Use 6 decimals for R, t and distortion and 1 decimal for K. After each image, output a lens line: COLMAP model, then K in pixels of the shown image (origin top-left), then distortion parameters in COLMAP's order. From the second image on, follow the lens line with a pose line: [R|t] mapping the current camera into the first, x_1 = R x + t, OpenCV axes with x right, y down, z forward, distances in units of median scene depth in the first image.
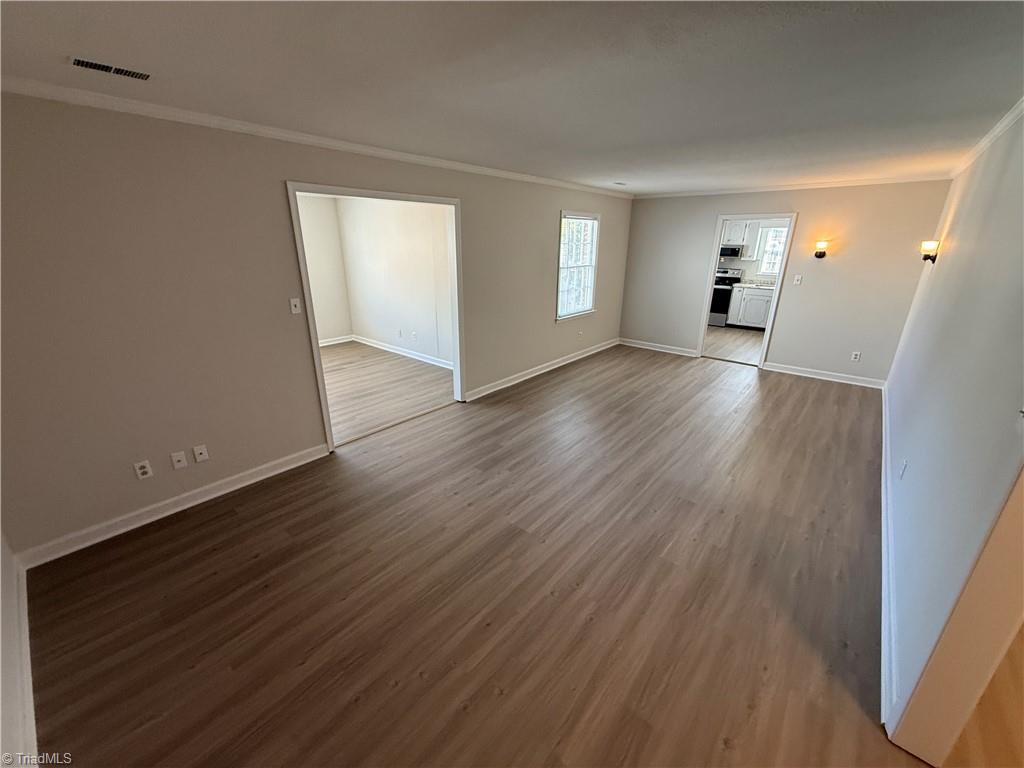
lens RADIAL K [[408.8, 0, 512.7], [0, 408.8, 386.9], [0, 0, 1]] dist [-0.003307, -0.000230]
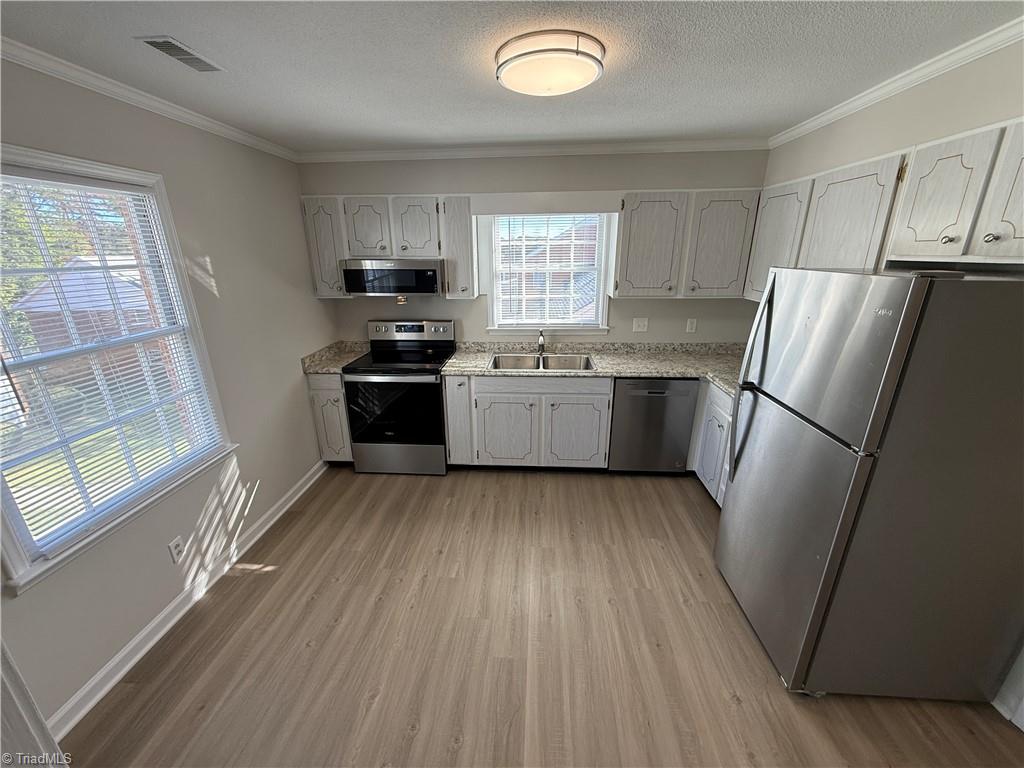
lens RADIAL K [[408.8, 0, 513.1], [0, 408.8, 386.7], [0, 0, 1]] dist [-0.003307, -0.000230]
pose [[0.800046, -0.191389, 0.568591, 0.393571], [0.209731, 0.977174, 0.033814, -0.240987], [-0.562085, 0.092198, 0.821925, 0.688709]]
